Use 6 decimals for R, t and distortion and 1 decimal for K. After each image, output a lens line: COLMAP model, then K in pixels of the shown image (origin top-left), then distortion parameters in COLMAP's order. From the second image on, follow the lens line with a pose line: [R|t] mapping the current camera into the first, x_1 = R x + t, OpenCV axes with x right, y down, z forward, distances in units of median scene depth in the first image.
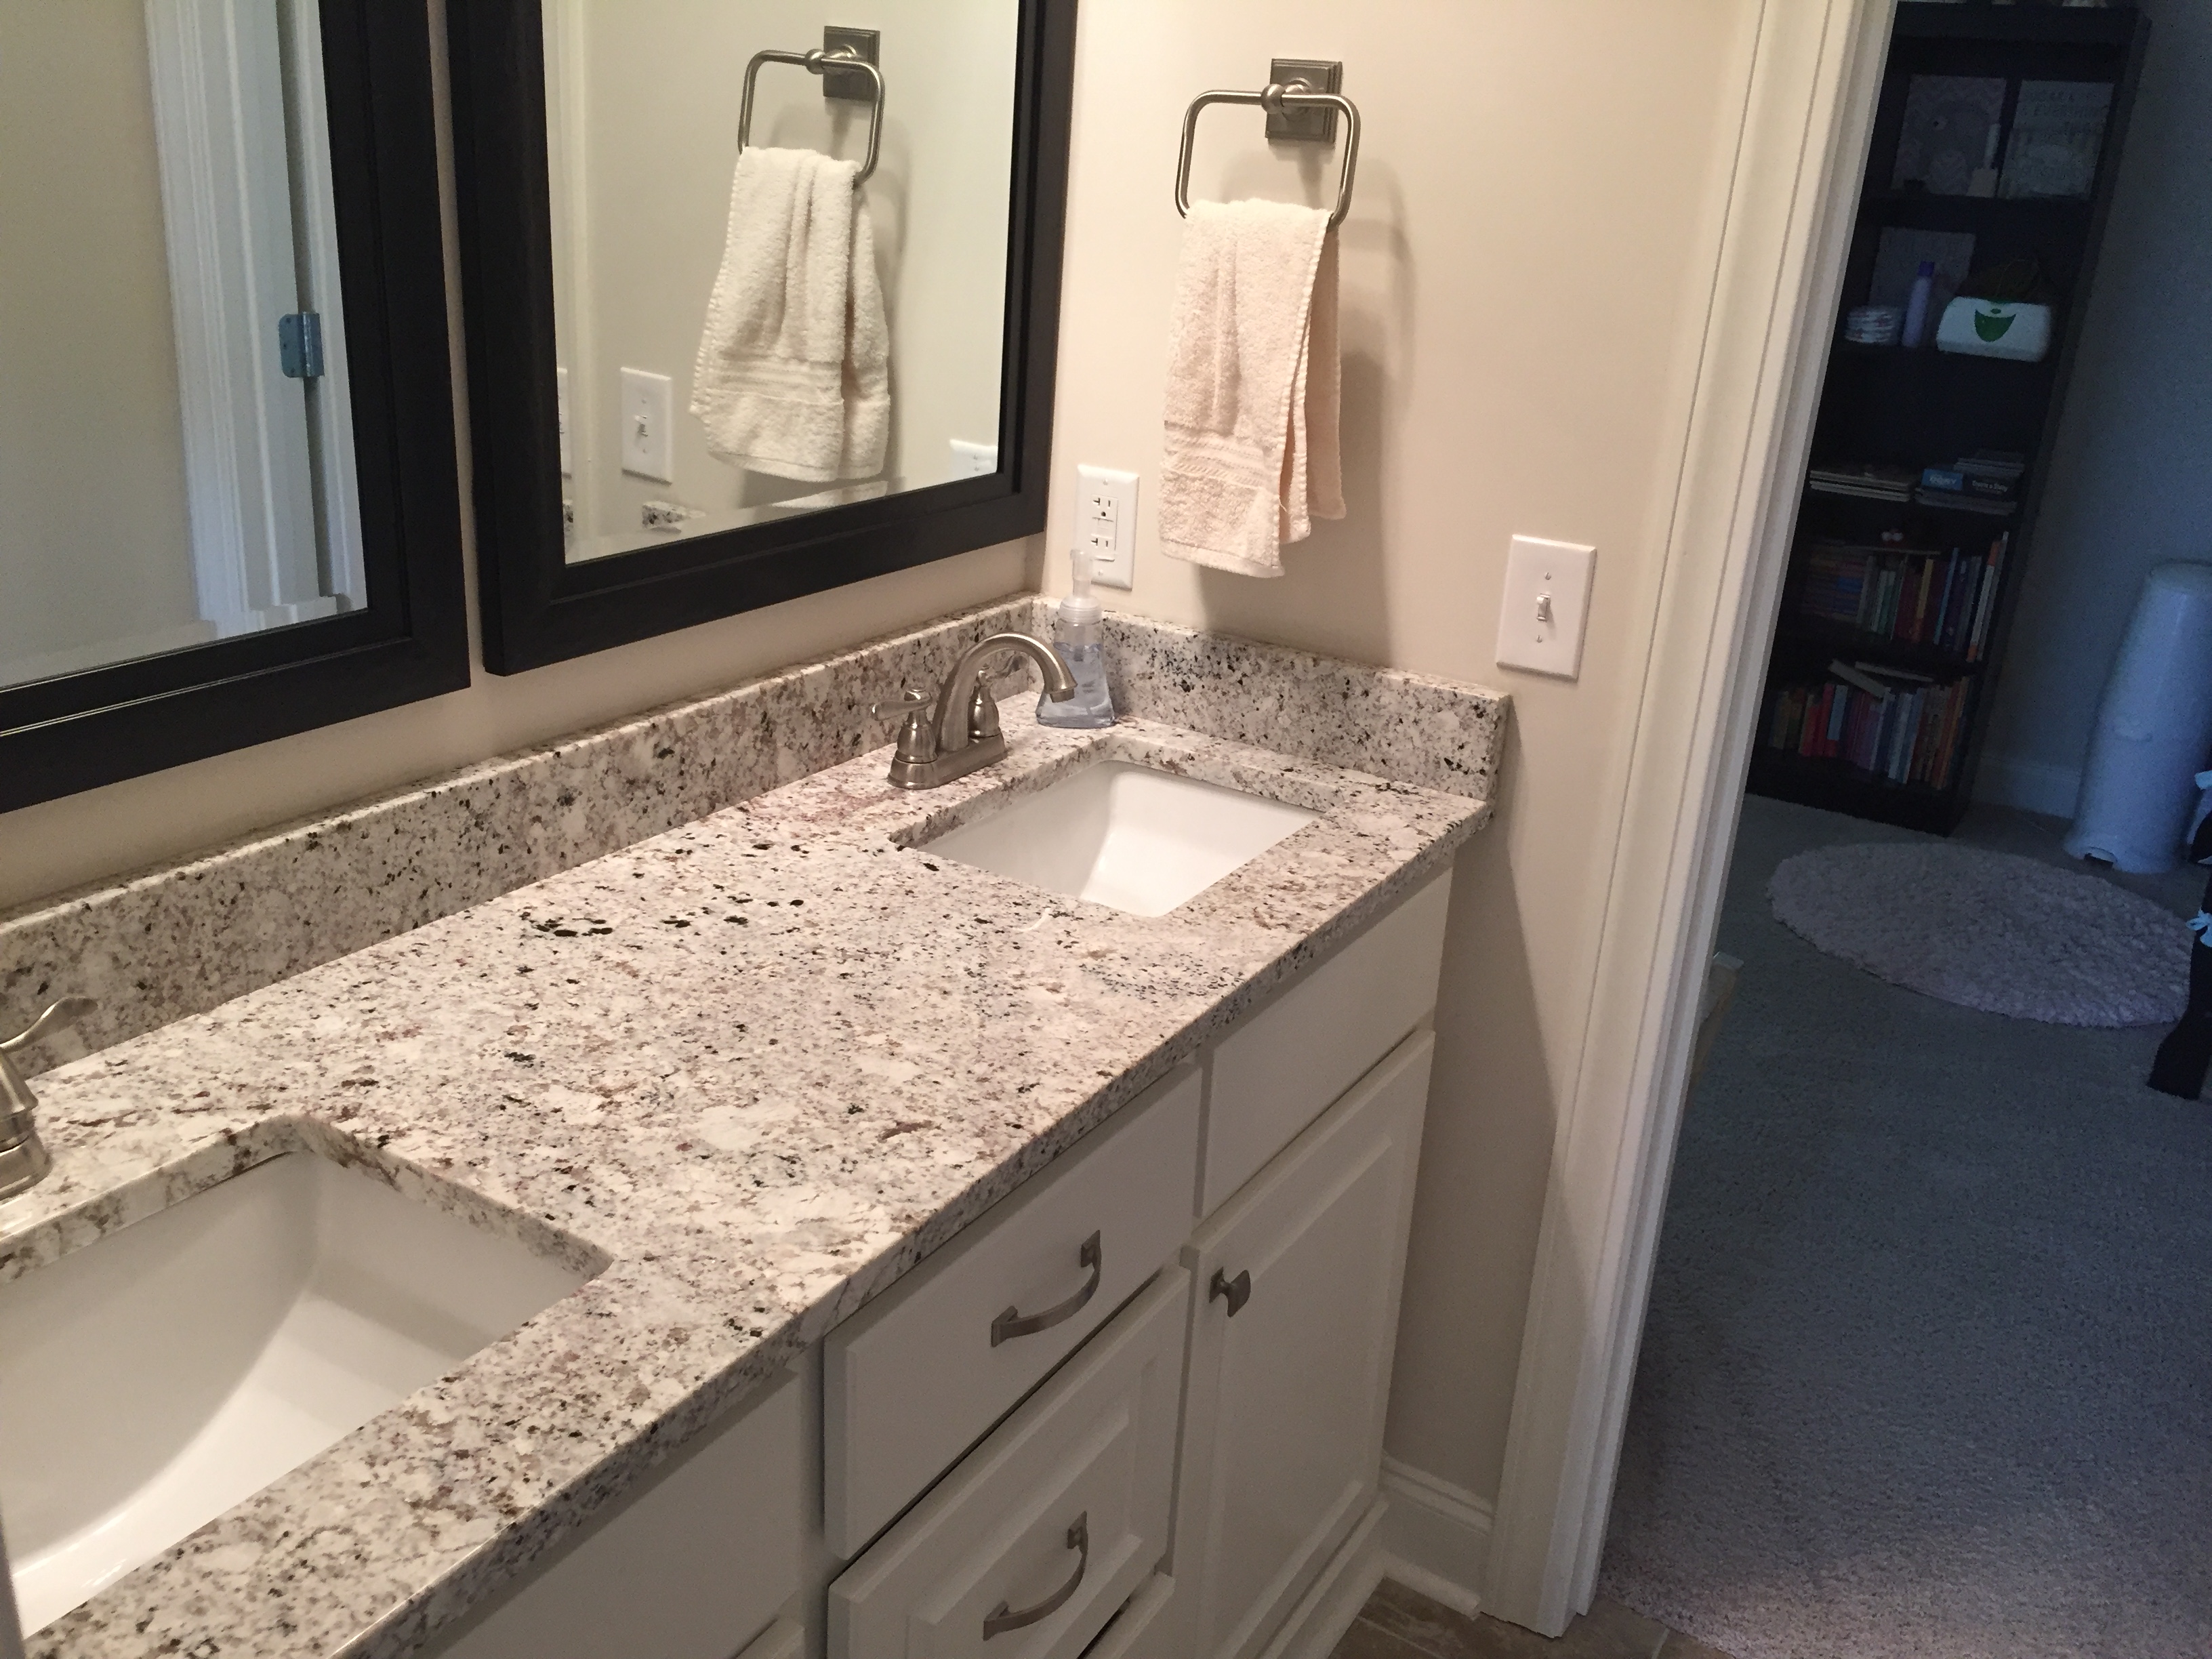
lens RADIAL K [[1913.9, 0, 1106.0], [0, 1913.9, 829.5], [0, 0, 1]] dist [0.004974, -0.014395]
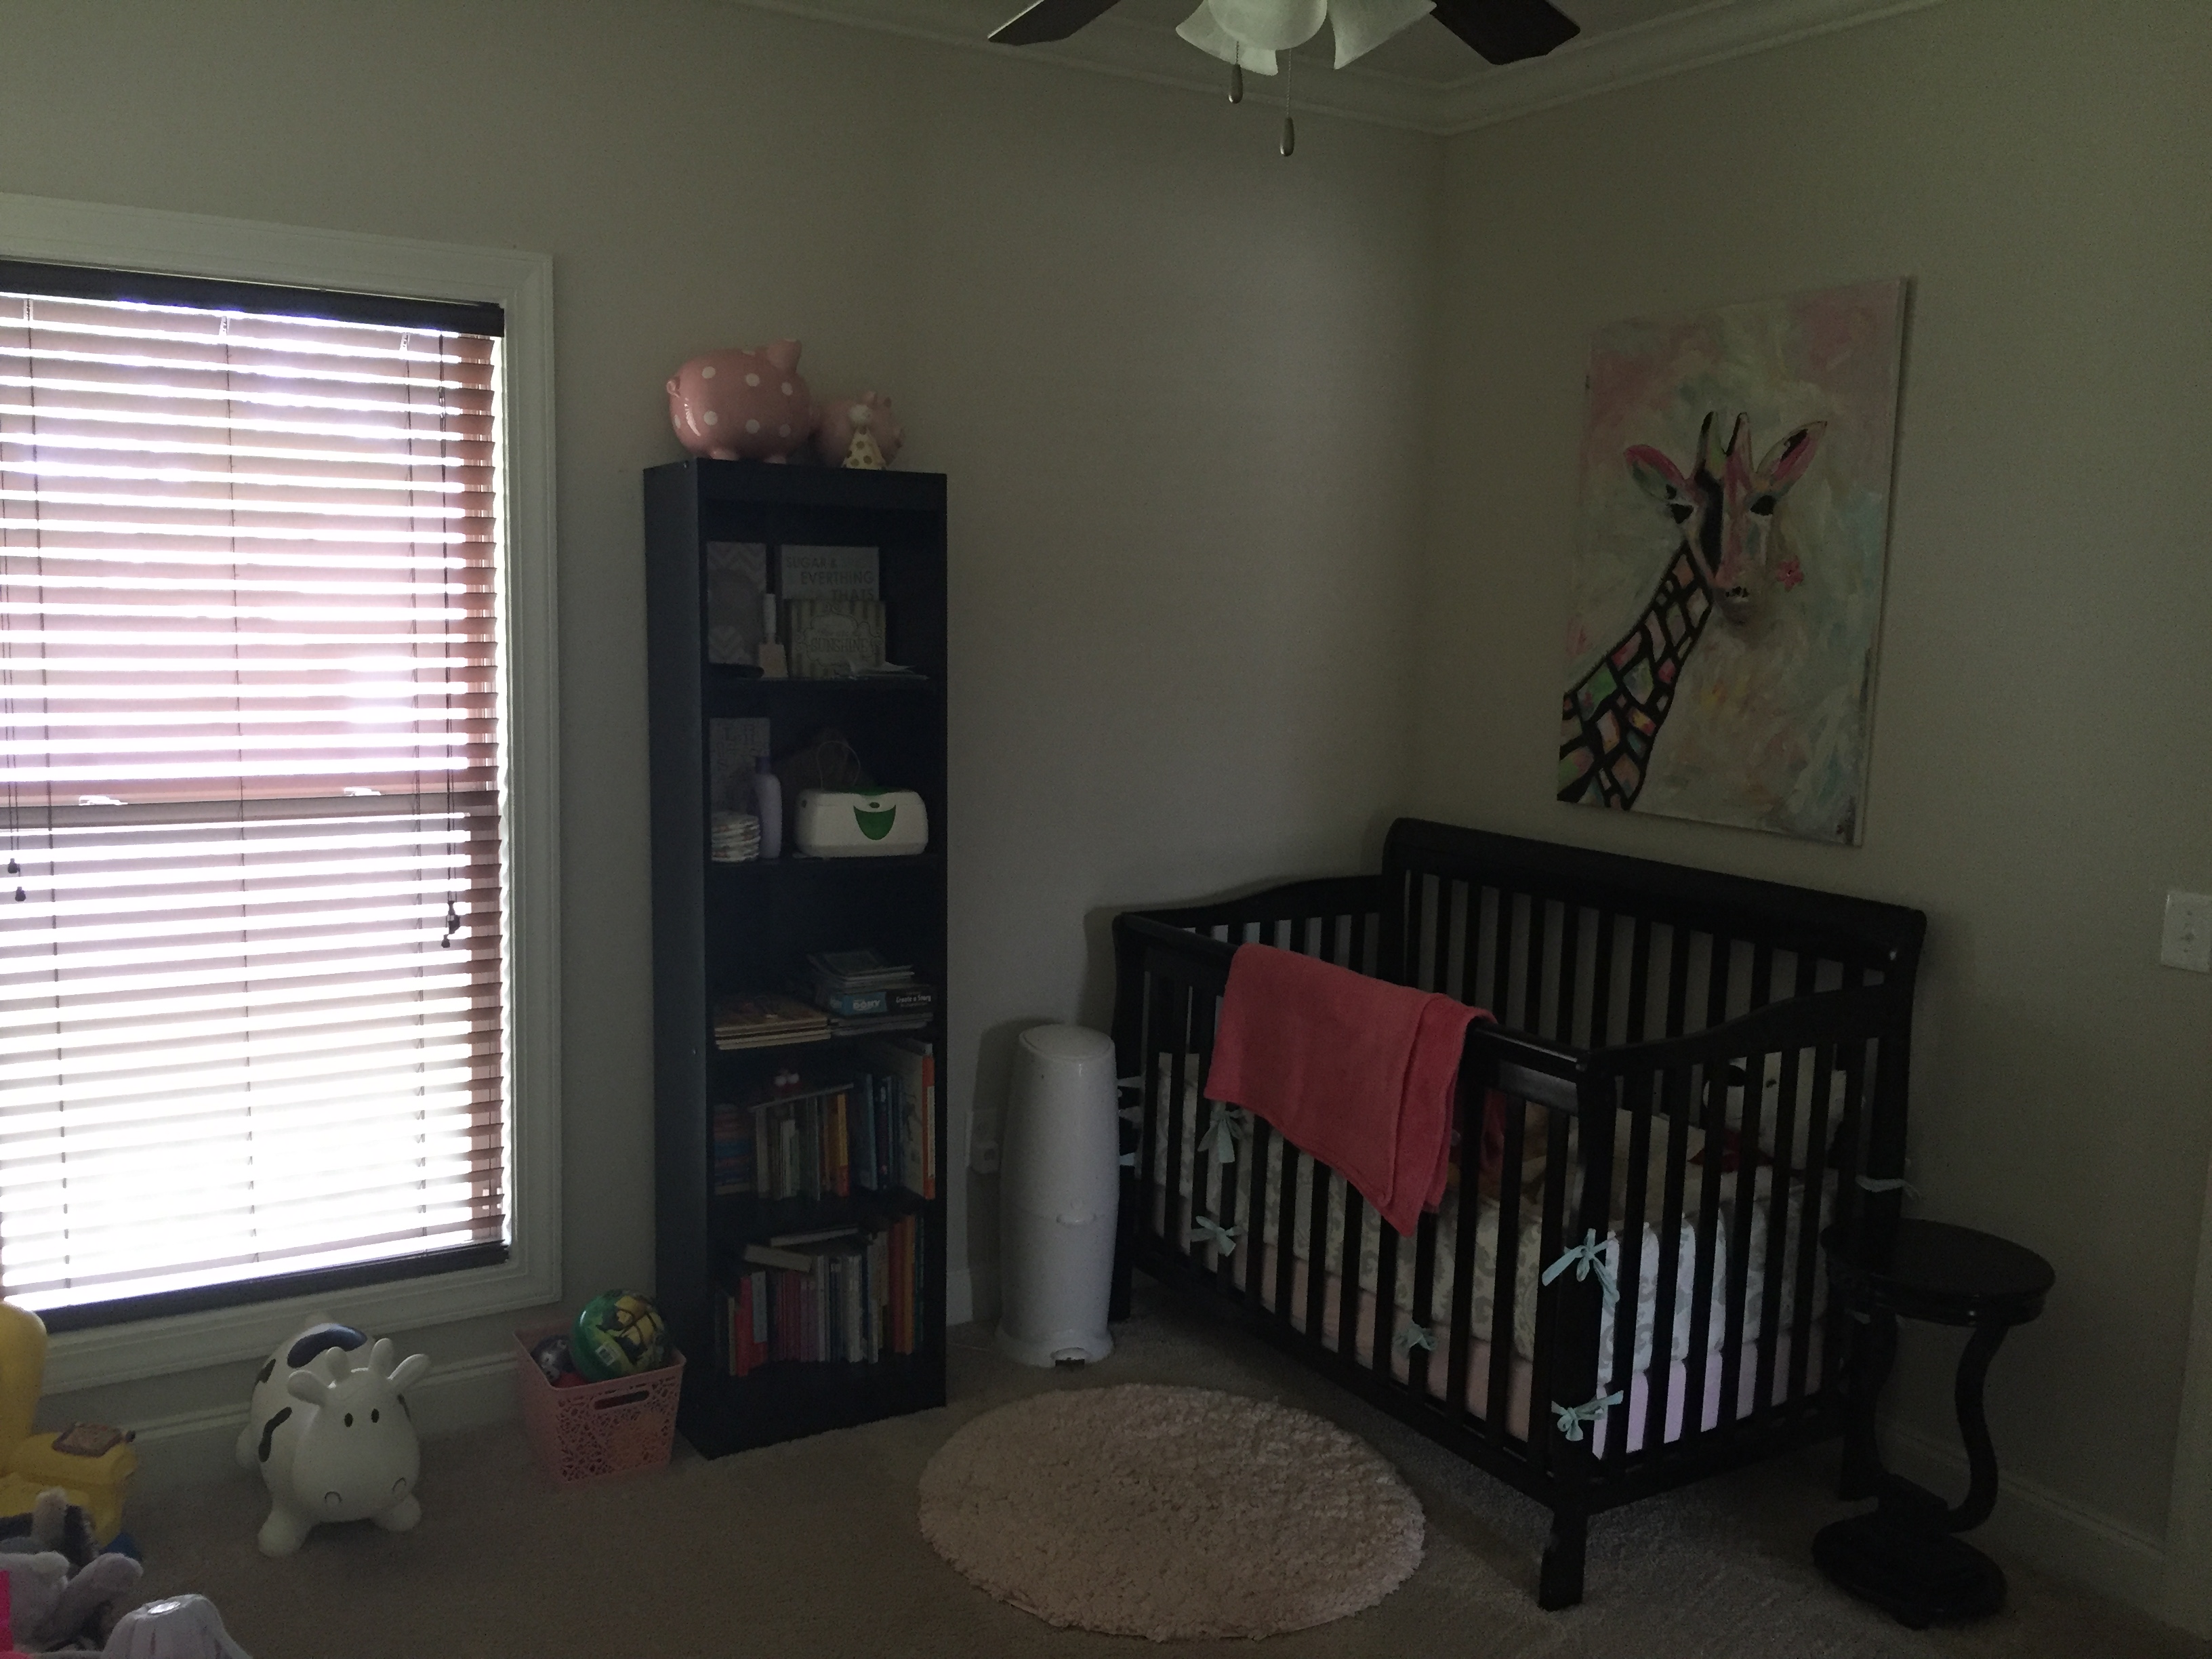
lens RADIAL K [[1913.9, 0, 1106.0], [0, 1913.9, 829.5], [0, 0, 1]] dist [0.004974, -0.014395]
pose [[0.465010, -0.154558, 0.871710, -0.224674], [0.314932, 0.949114, 0.000283, -0.220176], [-0.827396, 0.274398, 0.490023, 0.482363]]
